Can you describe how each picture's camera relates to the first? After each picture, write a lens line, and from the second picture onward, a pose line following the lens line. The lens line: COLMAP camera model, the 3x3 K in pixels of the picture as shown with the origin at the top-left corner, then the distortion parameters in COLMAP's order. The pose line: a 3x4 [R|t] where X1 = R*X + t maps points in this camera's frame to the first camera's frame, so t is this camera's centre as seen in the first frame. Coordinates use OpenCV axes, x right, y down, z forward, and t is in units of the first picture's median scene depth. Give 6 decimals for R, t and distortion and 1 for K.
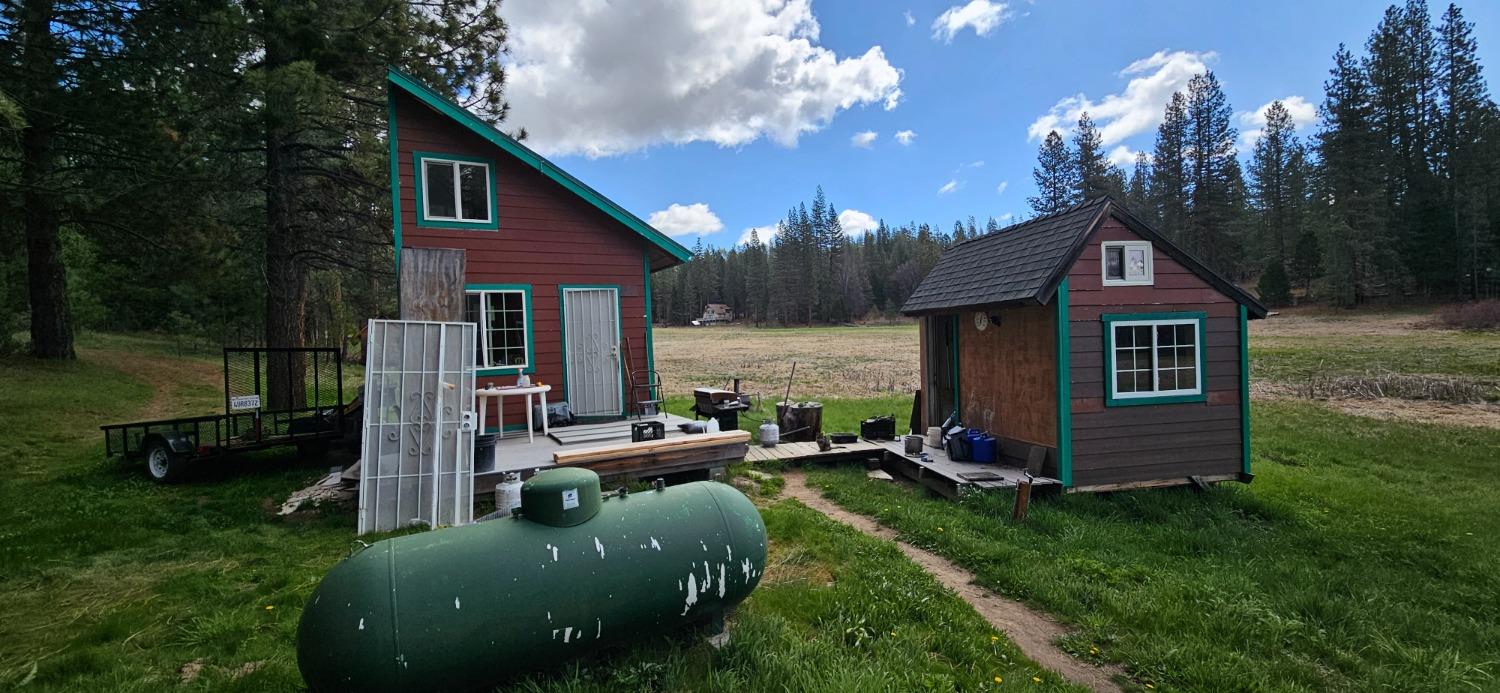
lens RADIAL K [[617.5, 0, 758.0], [0, 617.5, 343.6], [0, 0, 1]] dist [-0.001714, 0.000636]
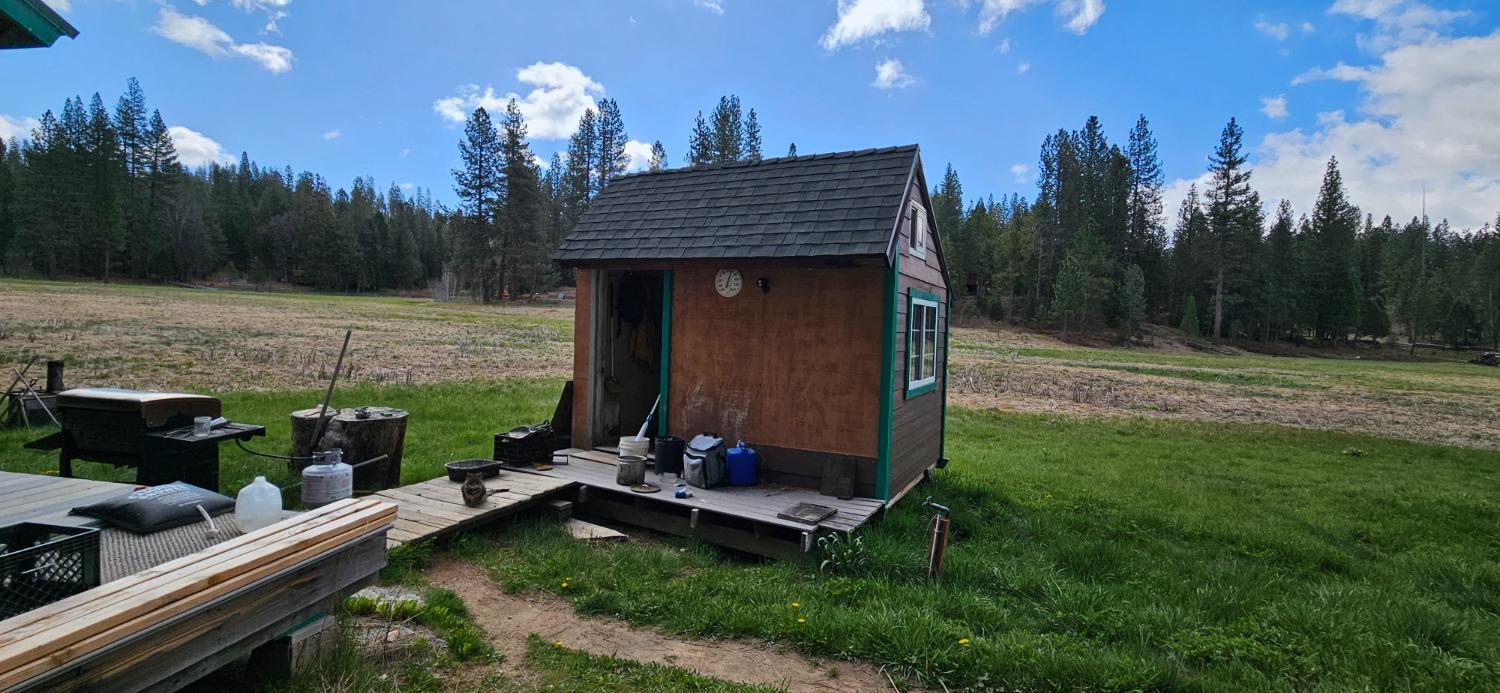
lens RADIAL K [[617.5, 0, 760.8], [0, 617.5, 346.0], [0, 0, 1]] dist [-0.001714, 0.000636]
pose [[0.614718, 0.022721, 0.788419, -0.119577], [-0.048950, 0.998757, 0.009383, 0.018712], [-0.787226, -0.044361, 0.615067, 0.379067]]
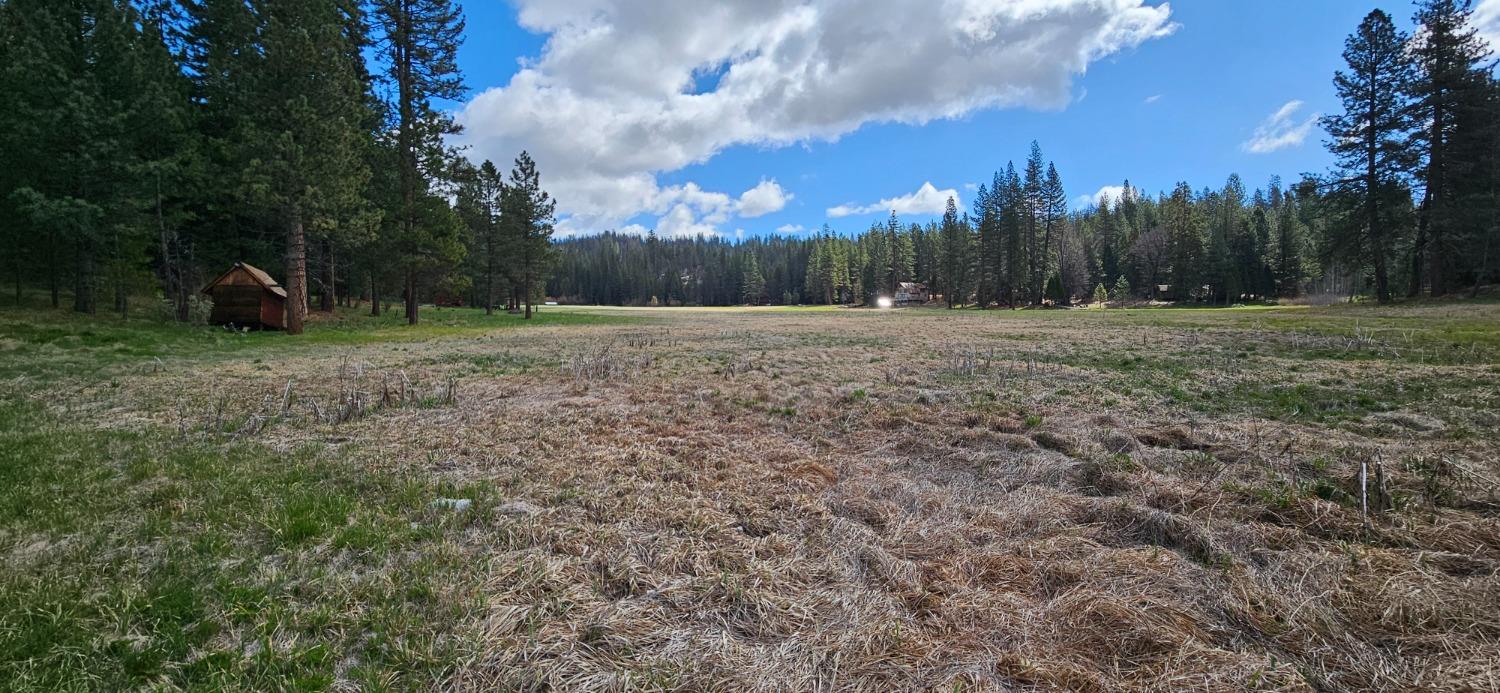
lens RADIAL K [[617.5, 0, 761.3], [0, 617.5, 342.4], [0, 0, 1]] dist [-0.001714, 0.000636]
pose [[0.934411, 0.039229, -0.354029, 1.258402], [-0.029779, 0.999041, 0.032103, 0.034426], [0.354949, -0.019455, 0.934683, 1.678505]]
